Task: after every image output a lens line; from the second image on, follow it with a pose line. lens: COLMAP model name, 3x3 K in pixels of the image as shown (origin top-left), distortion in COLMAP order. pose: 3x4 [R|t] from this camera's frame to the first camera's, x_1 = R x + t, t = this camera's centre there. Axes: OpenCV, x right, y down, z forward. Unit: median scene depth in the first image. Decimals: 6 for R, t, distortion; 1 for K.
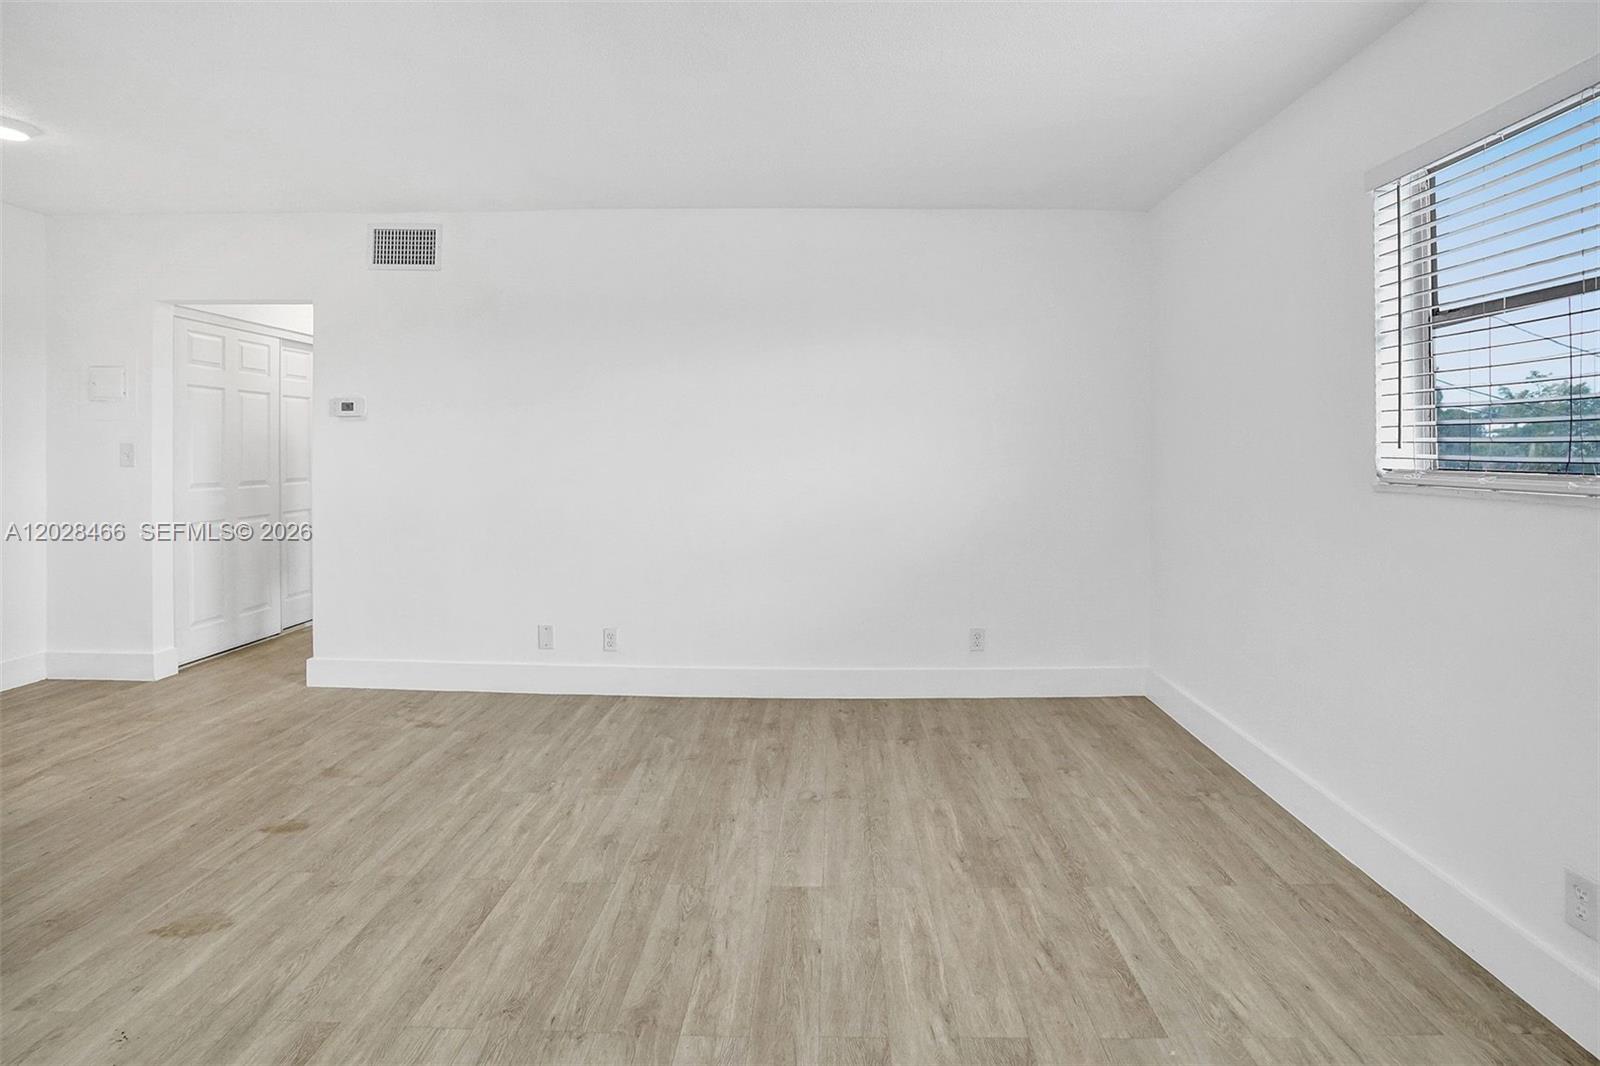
lens RADIAL K [[811.2, 0, 812.4], [0, 811.2, 439.1], [0, 0, 1]] dist [-0.060338, 0.019775]
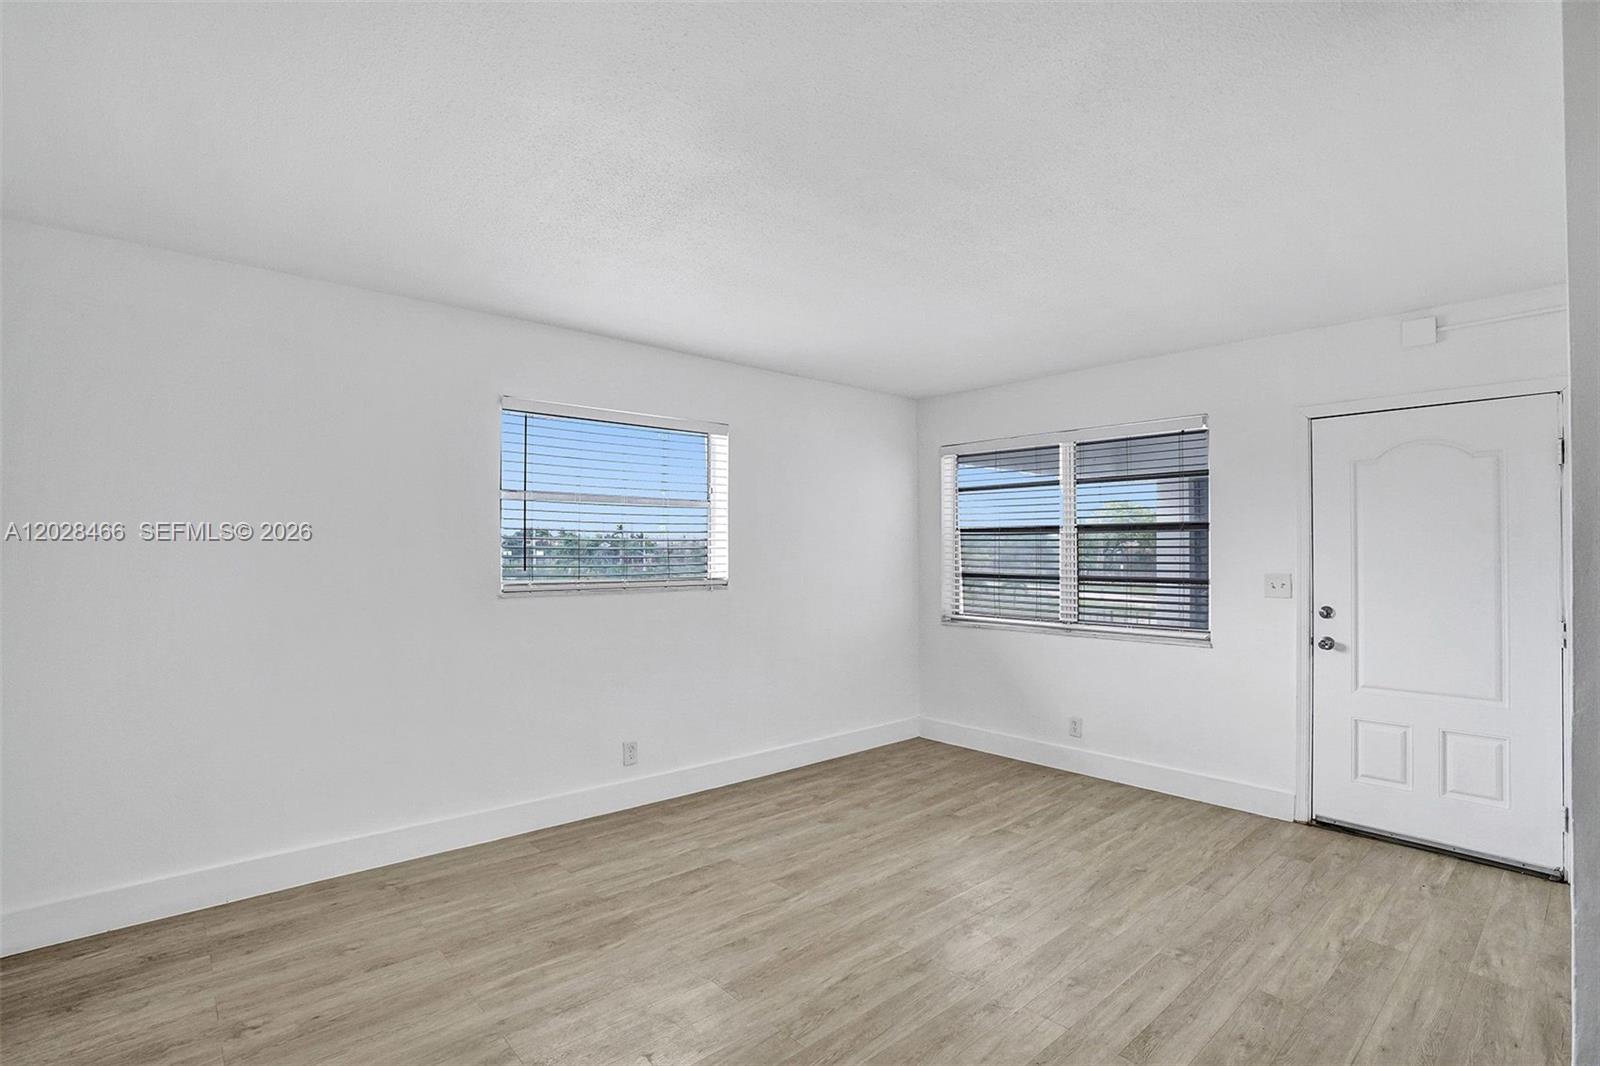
lens RADIAL K [[755.3, 0, 814.9], [0, 755.3, 539.6], [0, 0, 1]] dist [-0.080922, 0.037598]
pose [[-0.687079, 0.004832, 0.726567, -0.794028], [-0.012917, 0.999739, -0.018864, -0.032267], [-0.726468, -0.022346, -0.686837, 1.537325]]
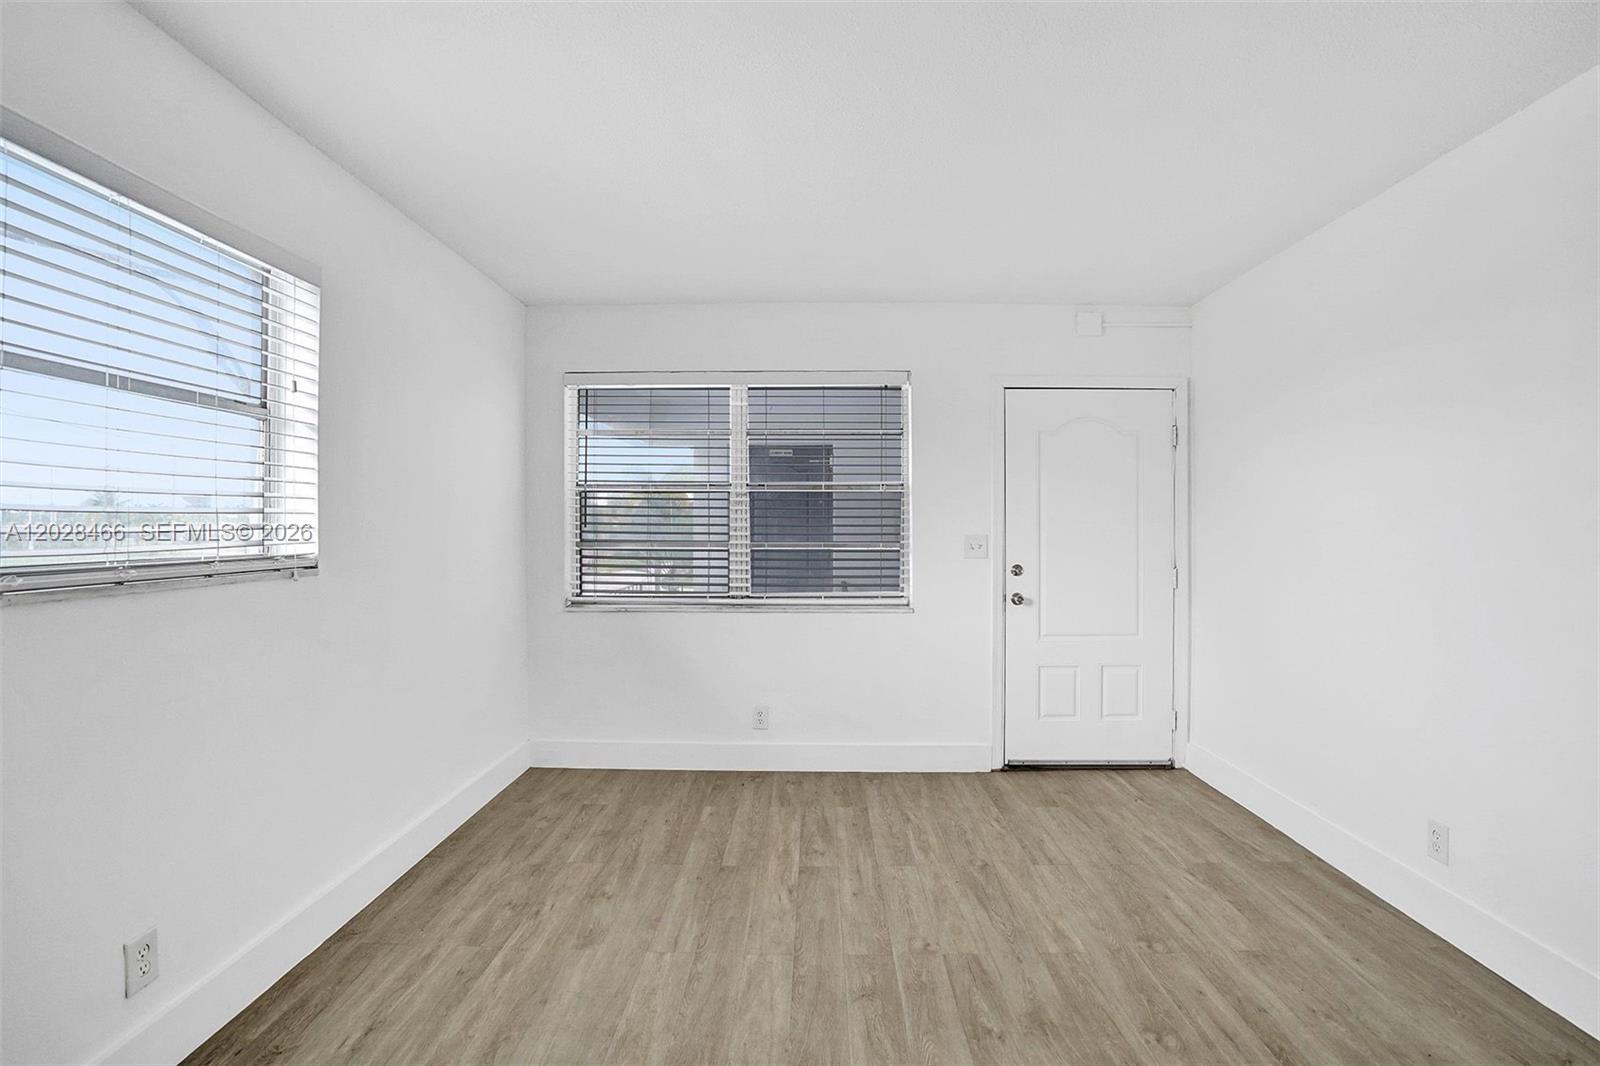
lens RADIAL K [[759.2, 0, 802.9], [0, 759.2, 526.4], [0, 0, 1]] dist [-0.066498, 0.026377]
pose [[-0.999959, -0.006108, -0.006692, 0.060357], [-0.006038, 0.999928, -0.010389, -0.000978], [0.006755, -0.010348, -0.999924, 1.395713]]
